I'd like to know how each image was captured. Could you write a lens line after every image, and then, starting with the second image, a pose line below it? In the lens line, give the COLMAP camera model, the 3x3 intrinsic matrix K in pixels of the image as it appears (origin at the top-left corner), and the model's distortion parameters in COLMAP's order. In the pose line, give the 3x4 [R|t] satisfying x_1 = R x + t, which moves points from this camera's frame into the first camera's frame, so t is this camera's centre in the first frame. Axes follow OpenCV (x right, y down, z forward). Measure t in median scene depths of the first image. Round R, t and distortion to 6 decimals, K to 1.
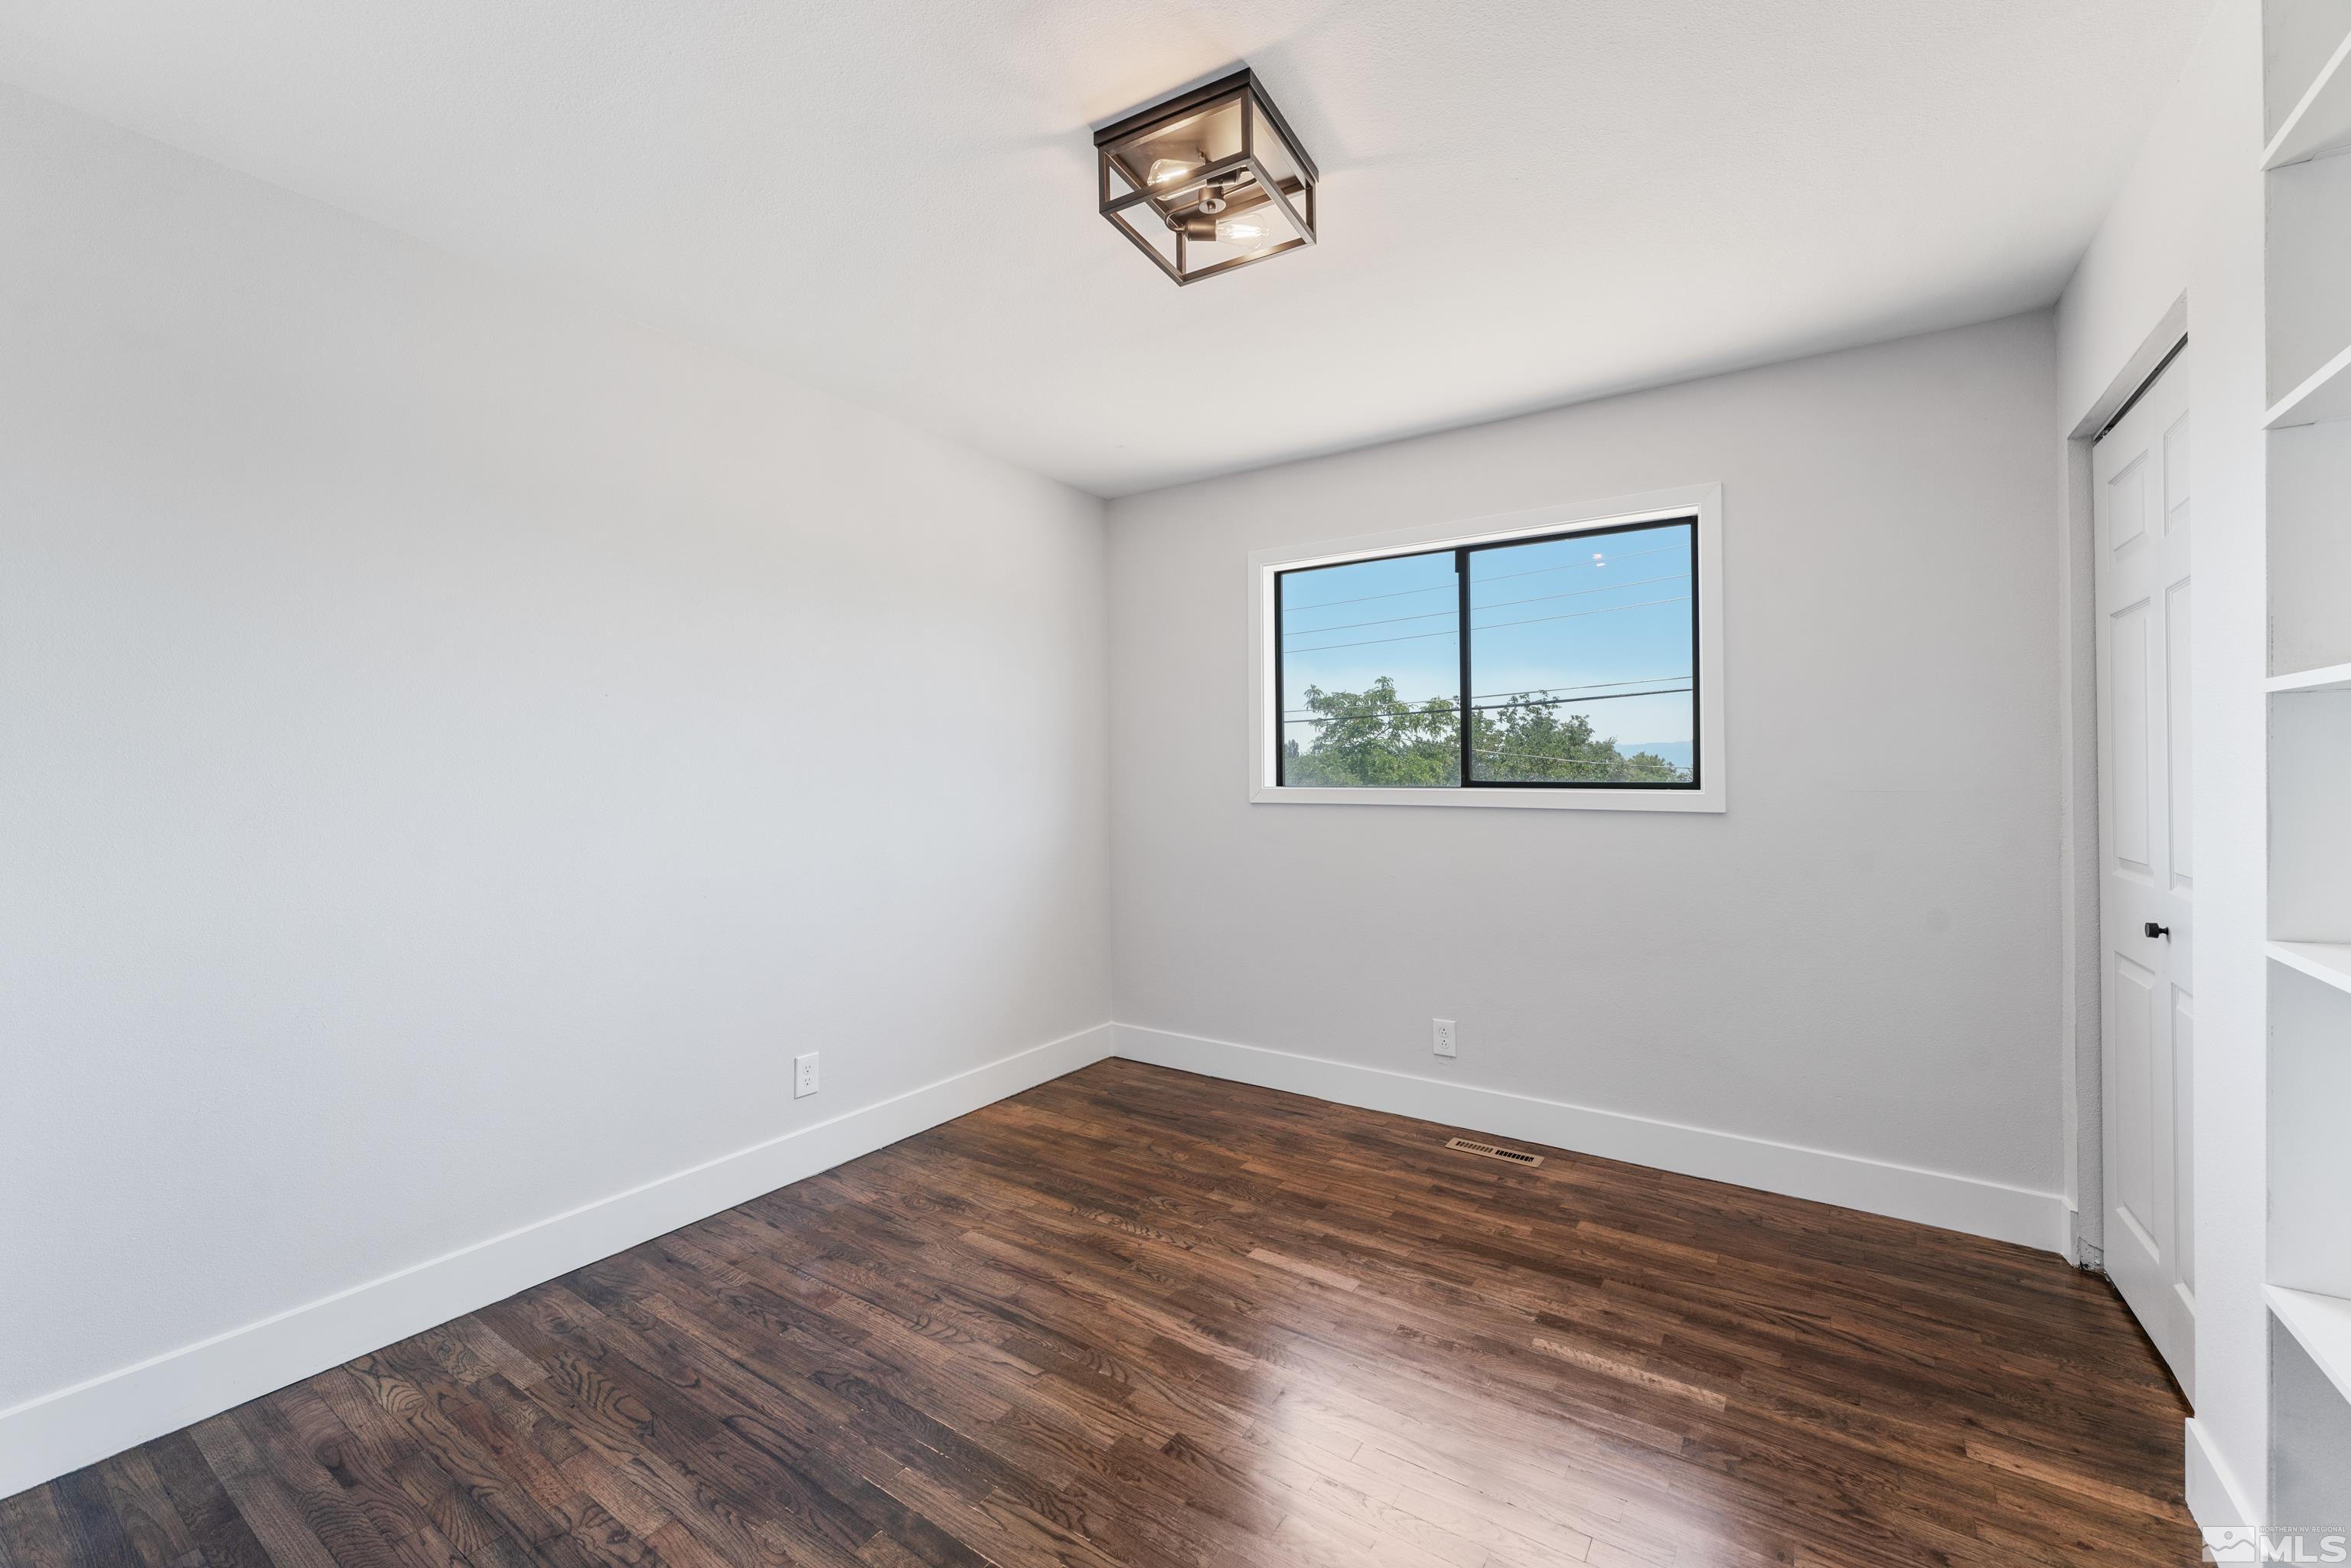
lens RADIAL K [[945.7, 0, 1174.8], [0, 945.7, 784.7], [0, 0, 1]] dist [-0.001272, -0.000203]
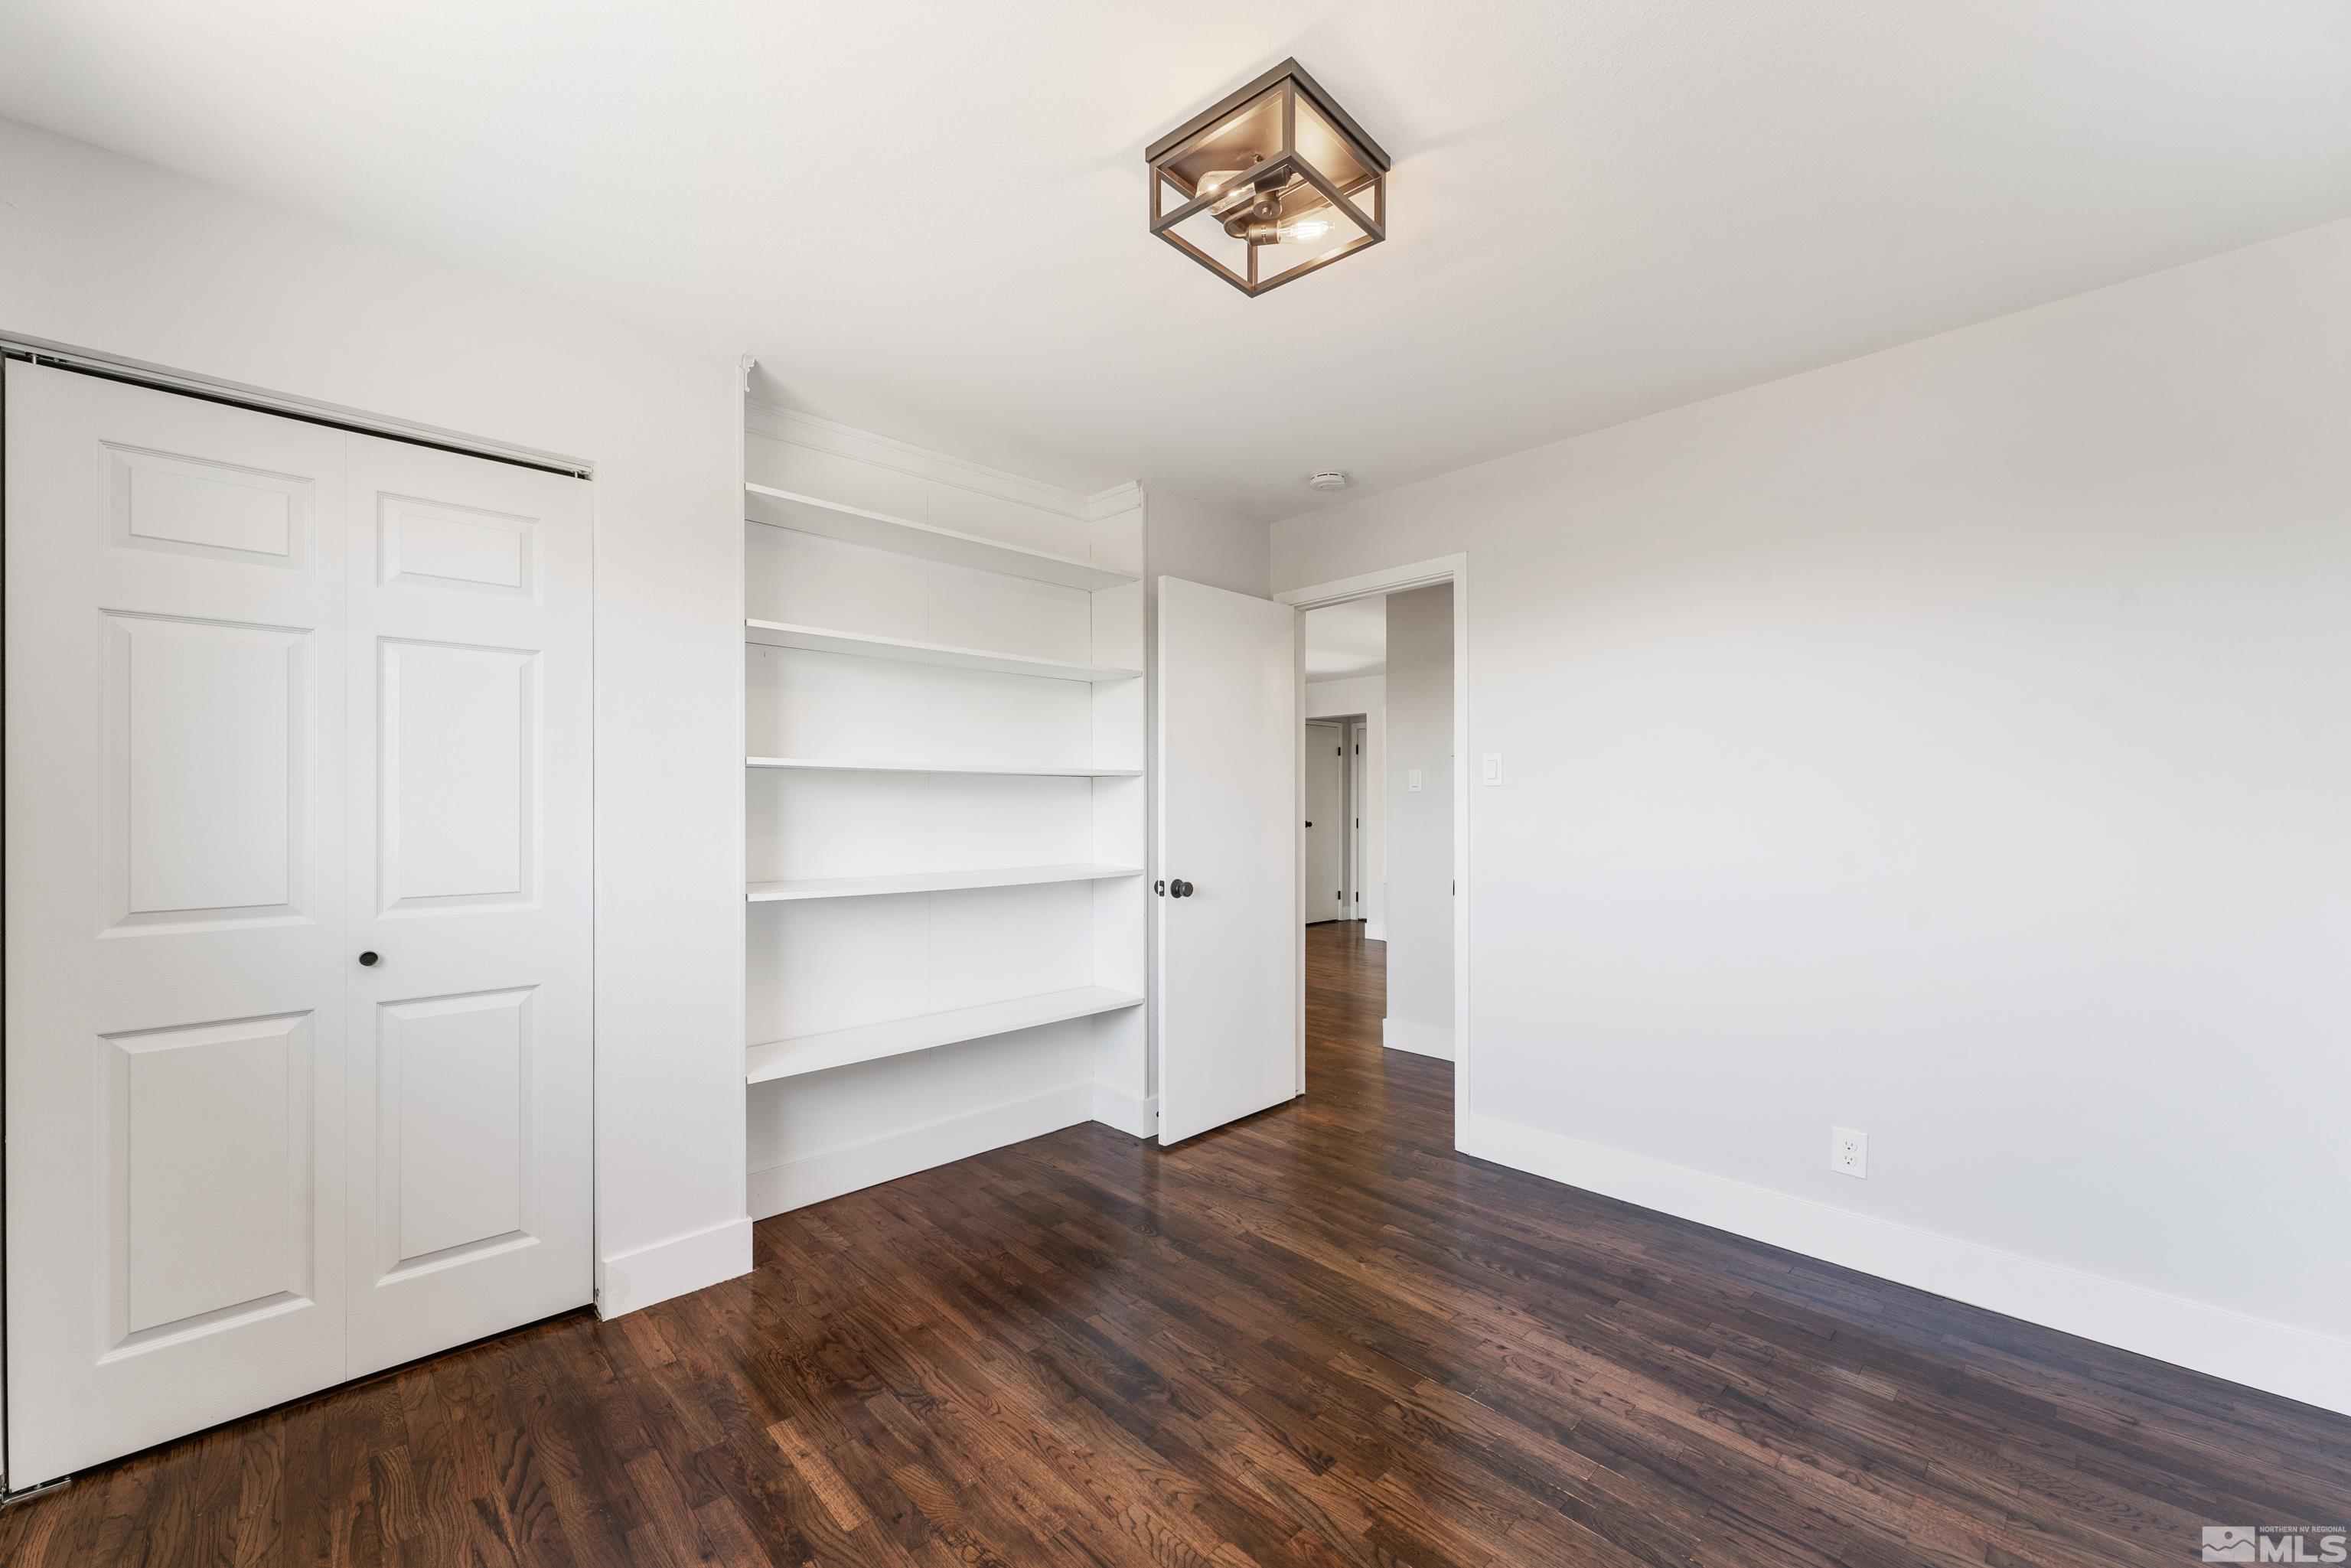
lens RADIAL K [[950.0, 0, 1169.2], [0, 950.0, 802.9], [0, 0, 1]] dist [-0.001390, -0.000438]
pose [[-0.976055, 0.000348, 0.217523, -0.059805], [0.003010, 0.999925, 0.011906, -0.032587], [-0.217503, 0.012276, -0.975983, 1.968454]]
